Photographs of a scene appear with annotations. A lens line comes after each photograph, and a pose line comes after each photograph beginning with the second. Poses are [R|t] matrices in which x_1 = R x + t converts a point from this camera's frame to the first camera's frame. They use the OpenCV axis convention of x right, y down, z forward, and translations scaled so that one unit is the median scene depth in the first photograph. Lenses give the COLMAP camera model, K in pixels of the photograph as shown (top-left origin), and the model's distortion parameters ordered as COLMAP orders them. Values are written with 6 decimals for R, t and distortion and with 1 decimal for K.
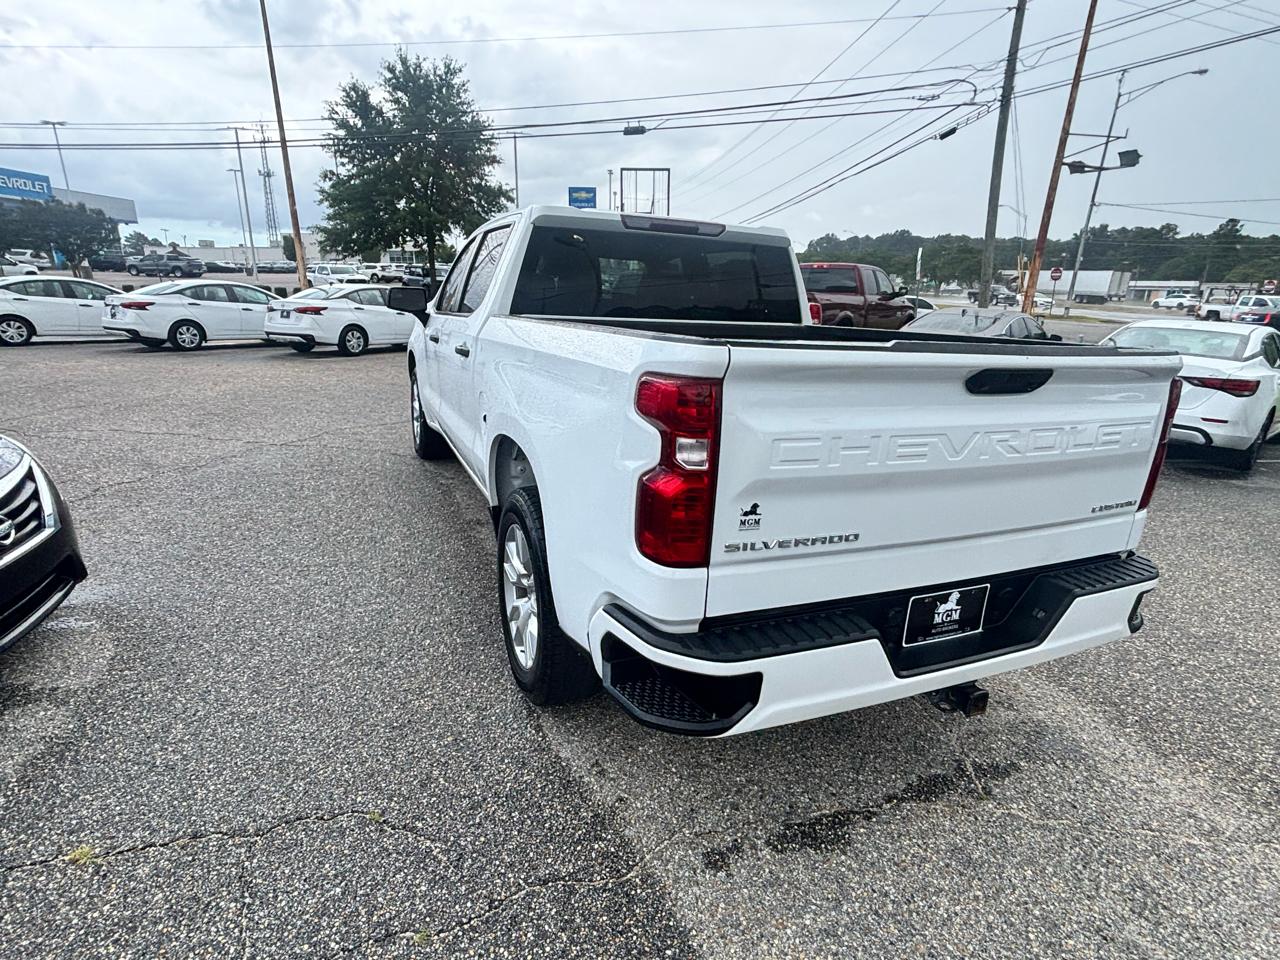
lens RADIAL K [[670.8, 0, 634.9], [0, 670.8, 475.3], [0, 0, 1]] dist [-0.017603, 0.011825]
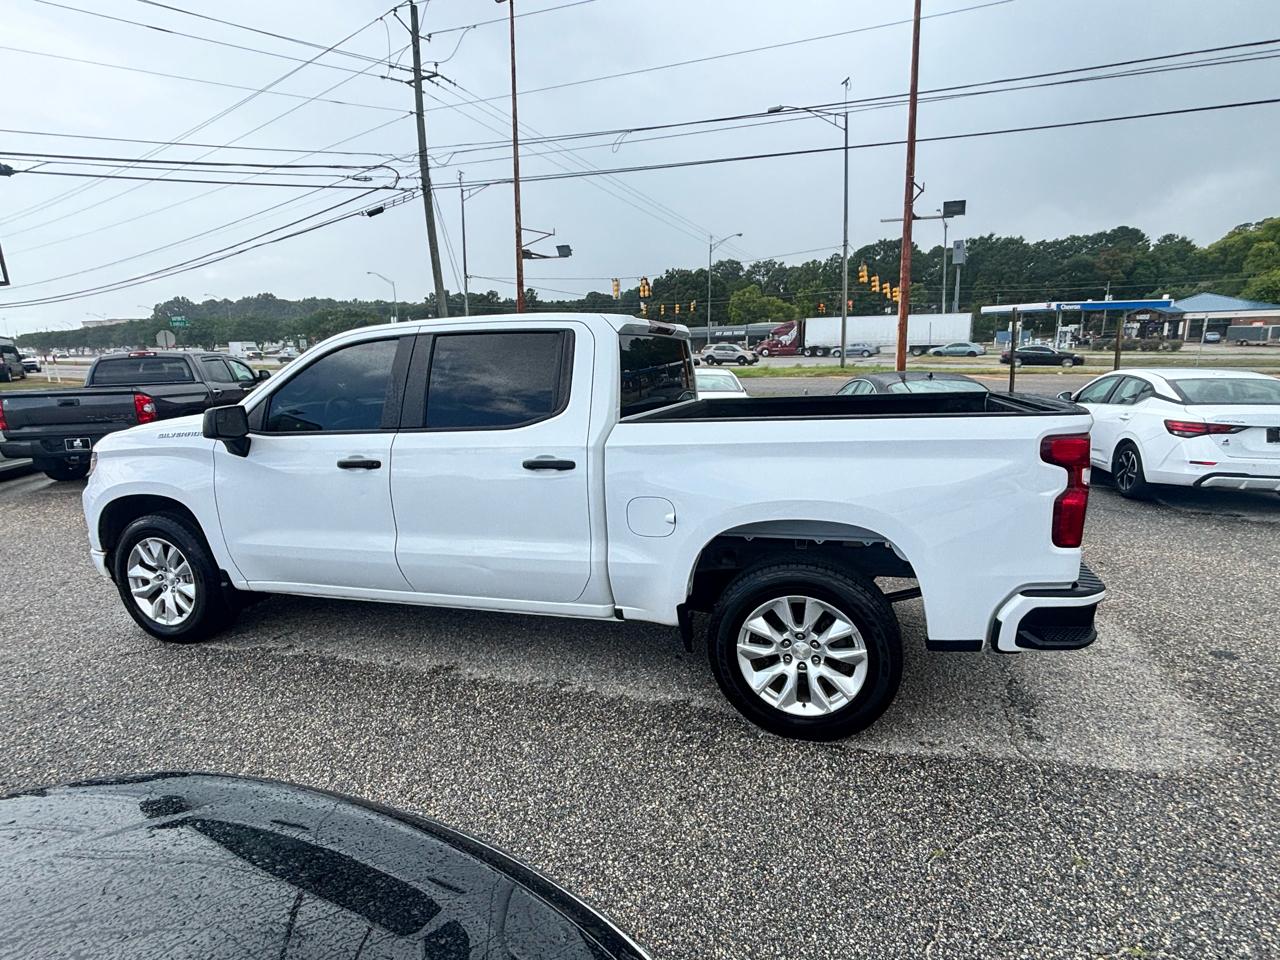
lens RADIAL K [[669.9, 0, 637.0], [0, 669.9, 475.7], [0, 0, 1]] dist [-0.006606, 0.000193]
pose [[0.651150, -0.189991, 0.734783, -0.220262], [0.252637, 0.967206, 0.026206, -0.042259], [-0.715666, 0.168570, 0.677795, 0.073554]]
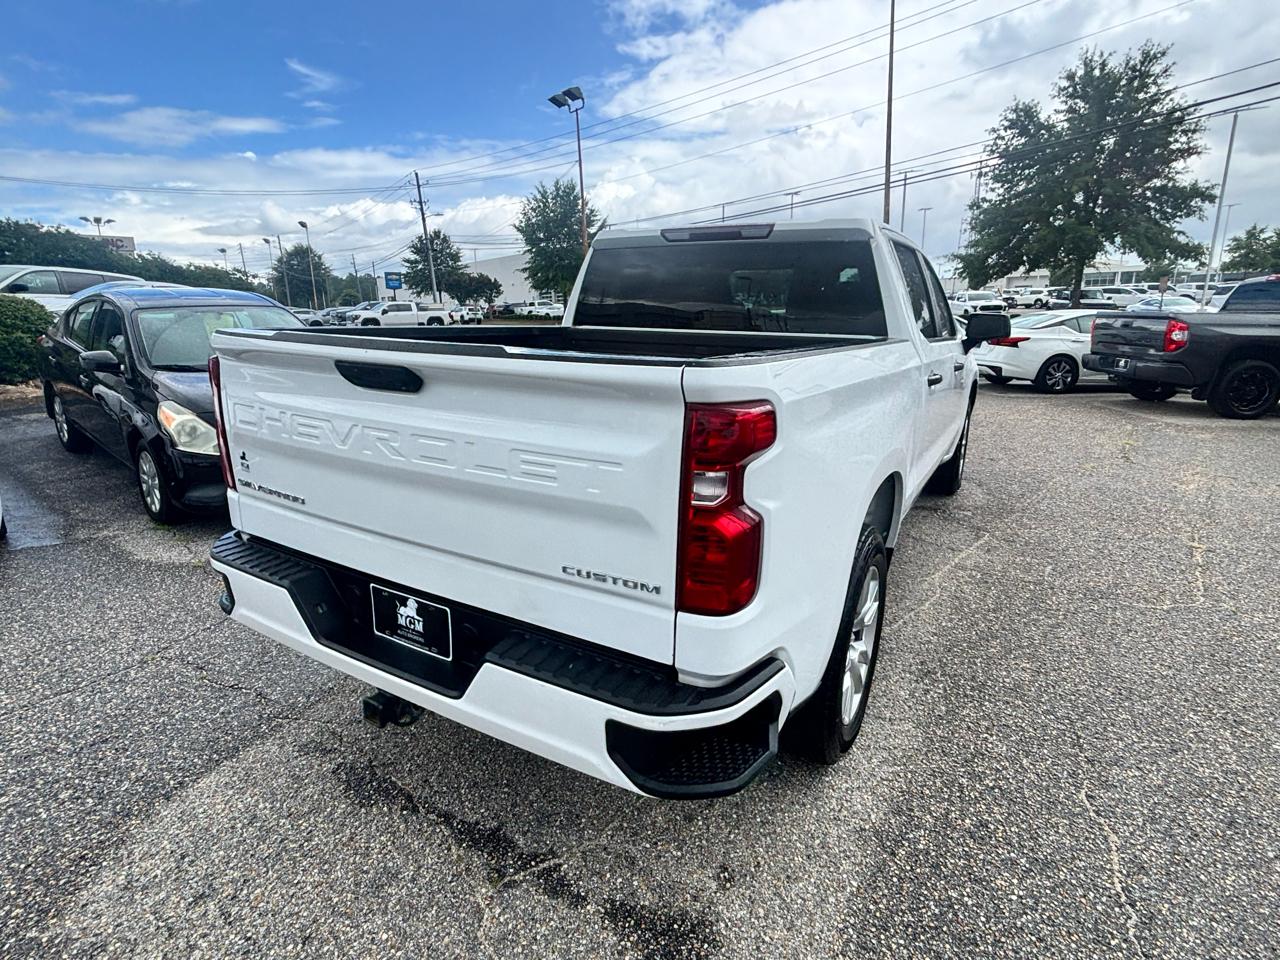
lens RADIAL K [[671.6, 0, 636.7], [0, 671.6, 468.2], [0, 0, 1]] dist [-0.019880, 0.012959]
pose [[0.595013, 0.157792, -0.788075, 0.203126], [-0.197319, 0.979208, 0.047081, -0.016960], [0.779118, 0.127488, 0.613776, 0.093338]]
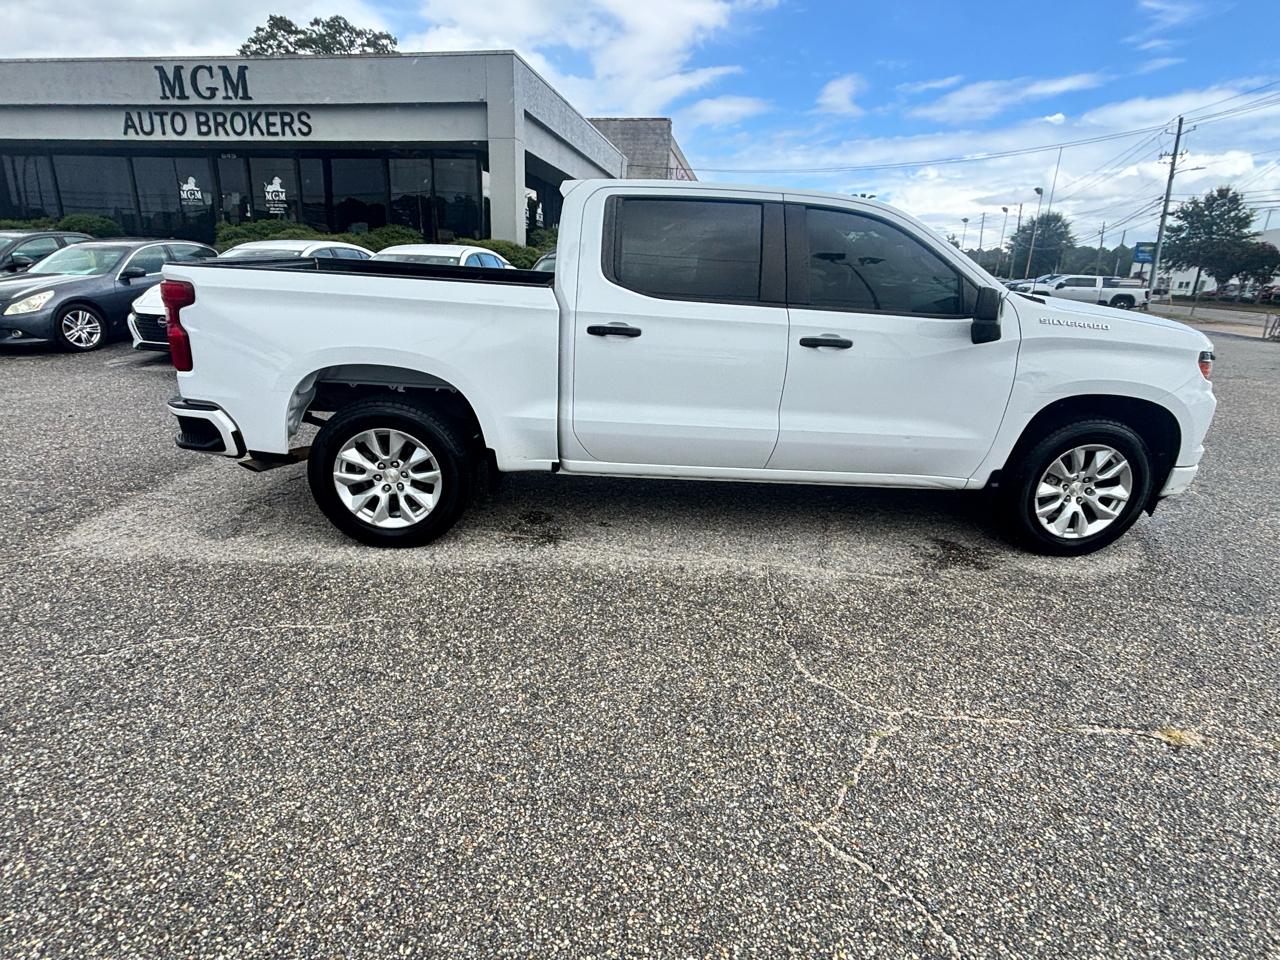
lens RADIAL K [[670.8, 0, 634.9], [0, 670.8, 475.3], [0, 0, 1]] dist [-0.017603, 0.011825]
pose [[-0.354012, 0.241871, -0.903424, 0.311169], [-0.301111, 0.885067, 0.354949, -0.100208], [0.885442, 0.397687, -0.240494, 0.404115]]
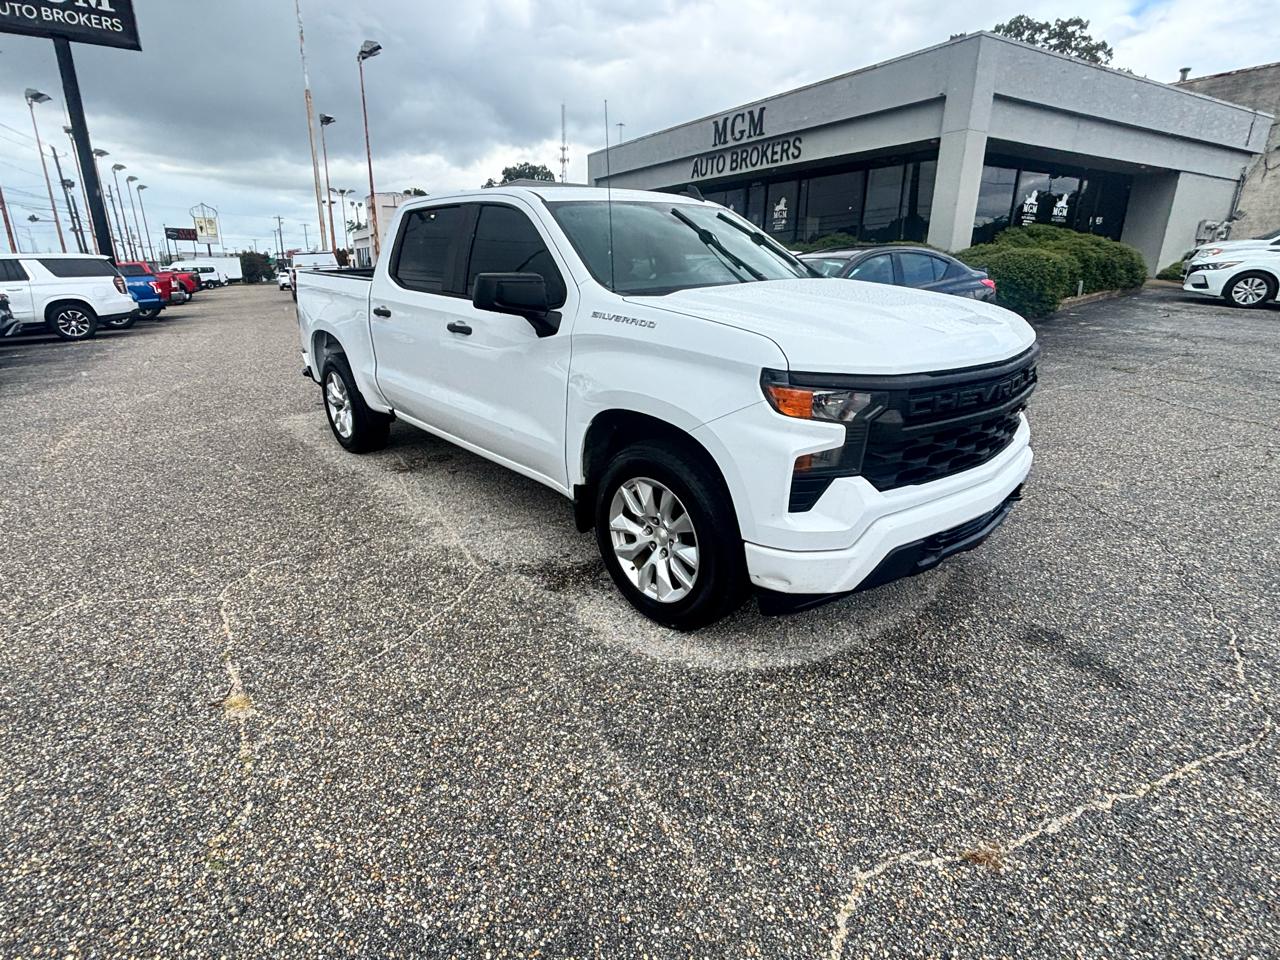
lens RADIAL K [[667.6, 0, 637.7], [0, 667.6, 477.9], [0, 0, 1]] dist [-0.020212, 0.013625]
pose [[-0.947332, 0.069549, -0.312611, 0.062699], [-0.115862, 0.835585, 0.537004, -0.181868], [0.298561, 0.544941, -0.783518, 0.660746]]
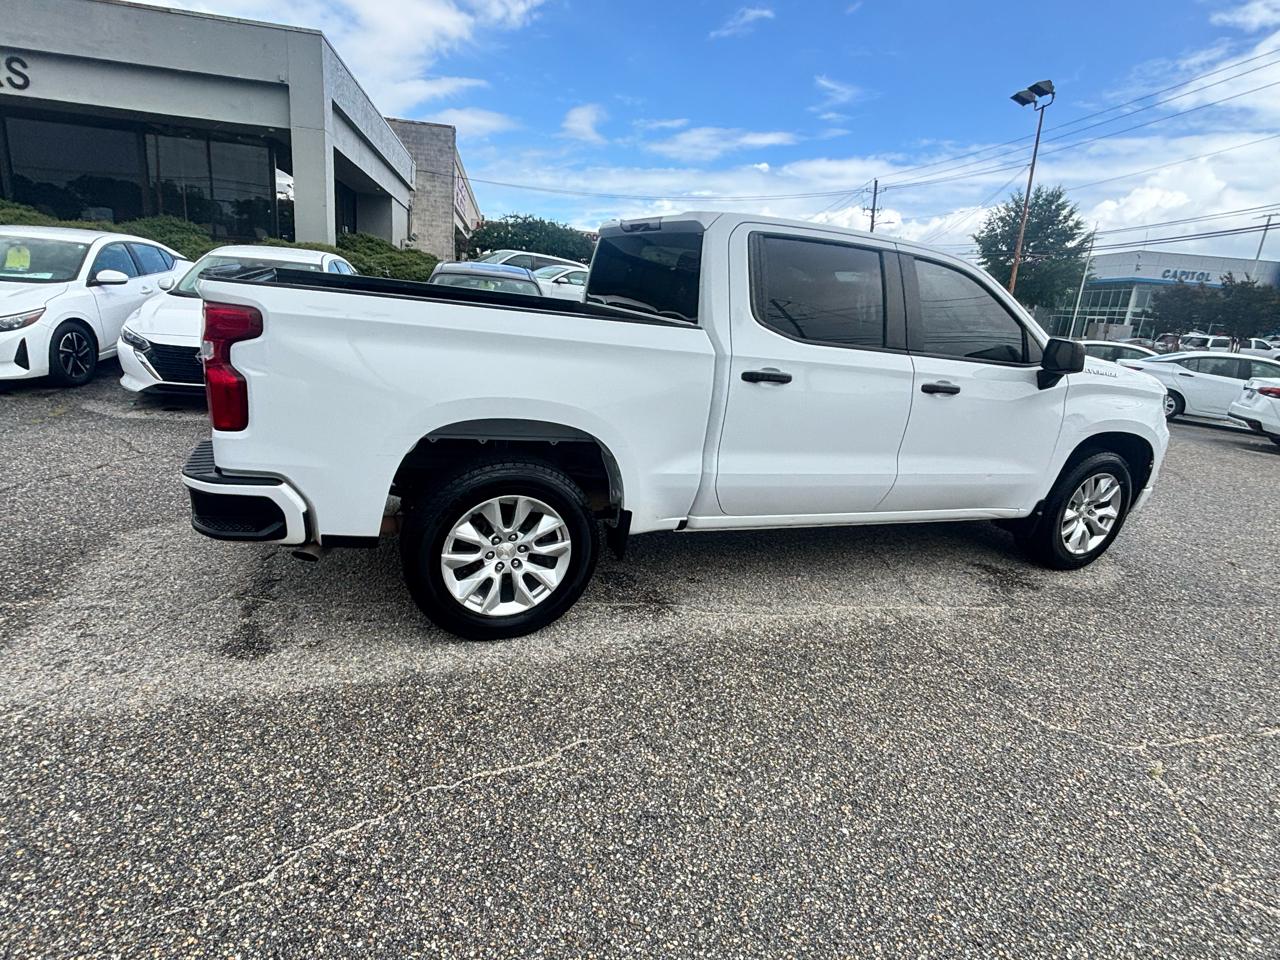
lens RADIAL K [[670.8, 0, 634.9], [0, 670.8, 475.3], [0, 0, 1]] dist [-0.017603, 0.011825]
pose [[-0.010085, 0.232586, -0.972524, 0.308241], [-0.357344, 0.907512, 0.220744, -0.060545], [0.933918, 0.349752, 0.073961, 0.266905]]
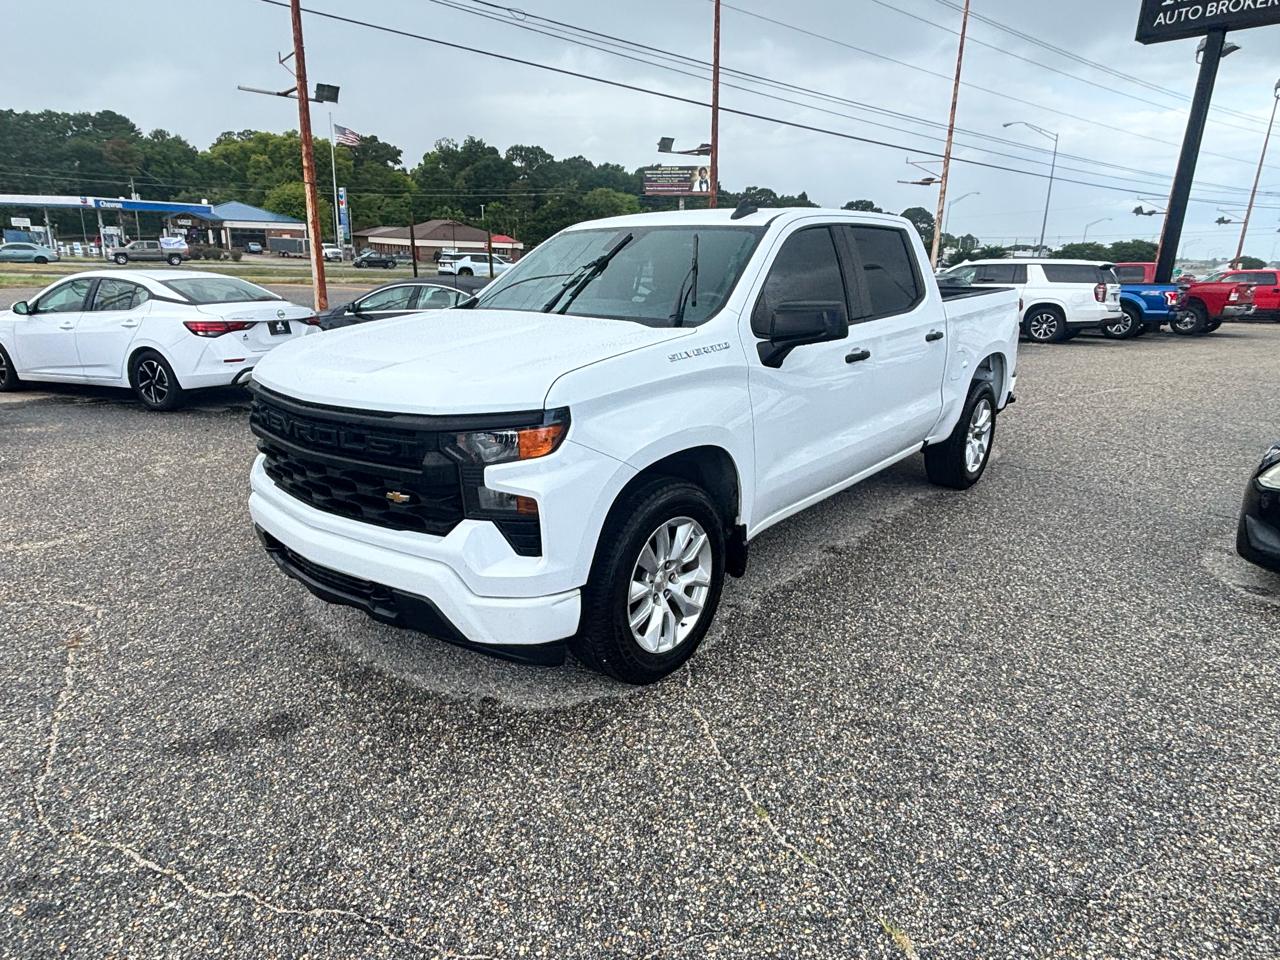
lens RADIAL K [[786.5, 0, 631.0], [0, 786.5, 478.0], [0, 0, 1]] dist [0.022405, -0.034336]
pose [[-0.448207, -0.285245, 0.847199, -0.331161], [0.214191, 0.885849, 0.411575, -0.170325], [-0.867890, 0.365933, -0.335947, 0.525339]]
